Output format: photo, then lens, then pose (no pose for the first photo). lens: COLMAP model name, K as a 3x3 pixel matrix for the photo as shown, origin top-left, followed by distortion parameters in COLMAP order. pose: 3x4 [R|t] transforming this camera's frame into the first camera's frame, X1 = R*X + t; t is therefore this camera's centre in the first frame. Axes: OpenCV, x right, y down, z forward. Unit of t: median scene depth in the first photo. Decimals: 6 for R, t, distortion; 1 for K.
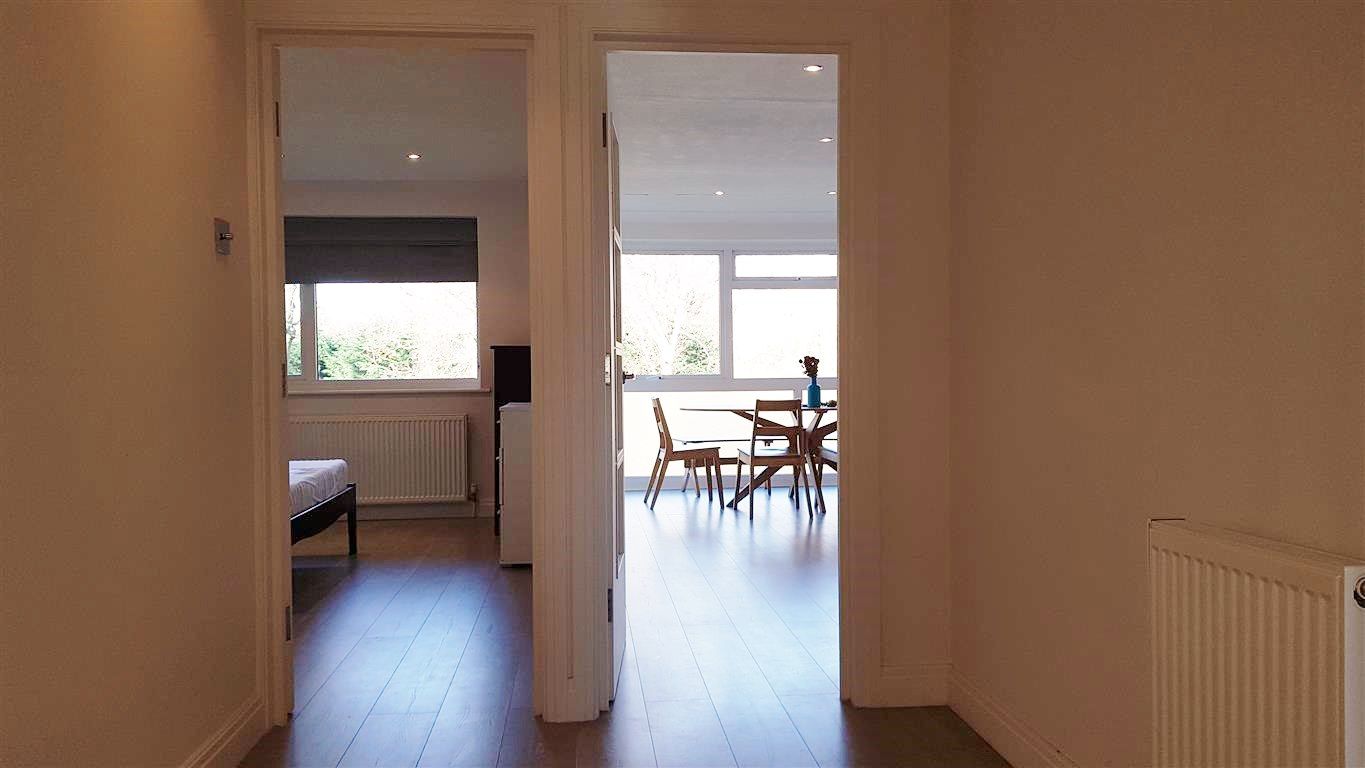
lens RADIAL K [[1111.2, 0, 687.2], [0, 1111.2, 392.2], [0, 0, 1]] dist [0.080641, -0.060723]
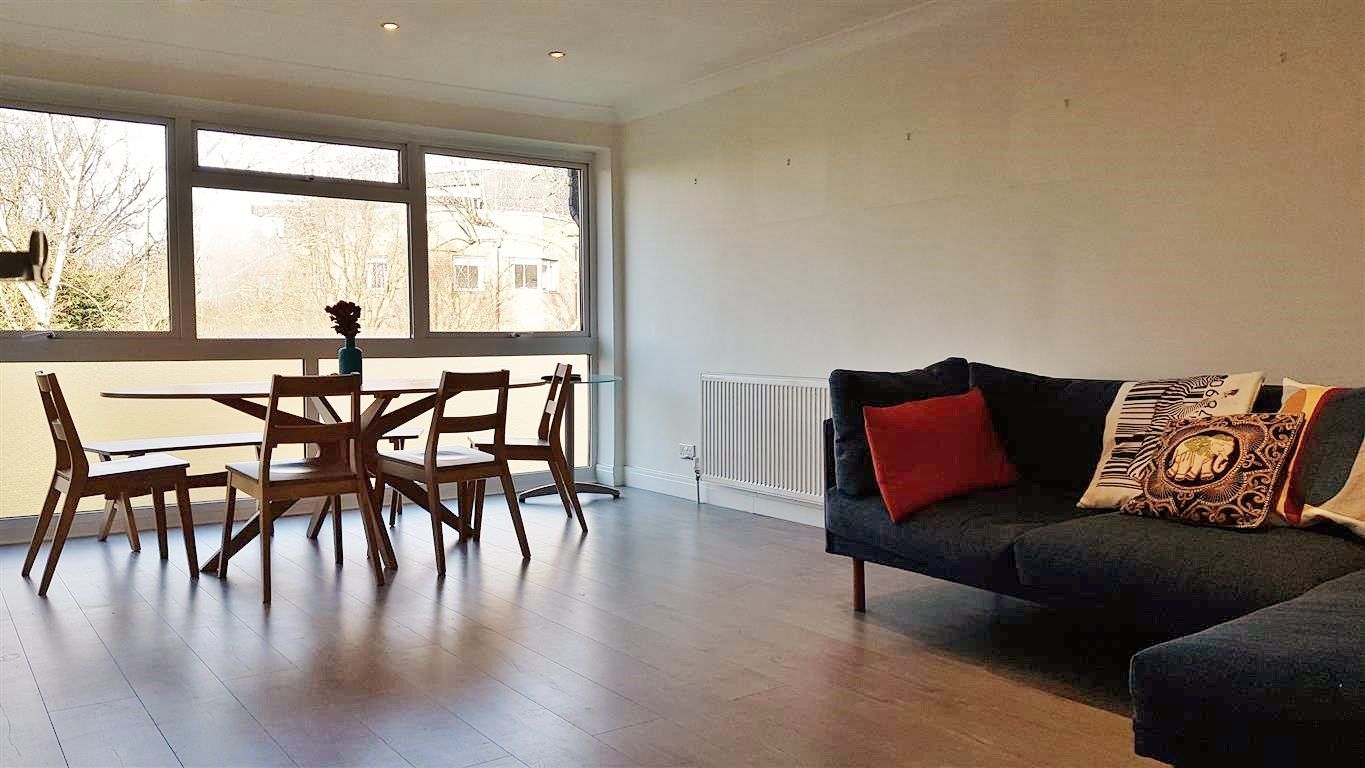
lens RADIAL K [[1111.2, 0, 677.7], [0, 1111.2, 383.9], [0, 0, 1]] dist [0.080641, -0.060723]
pose [[0.878488, -0.015434, 0.477516, -0.021523], [0.005724, 0.999746, 0.021783, -0.000039], [-0.477731, -0.016403, 0.878353, 0.386826]]
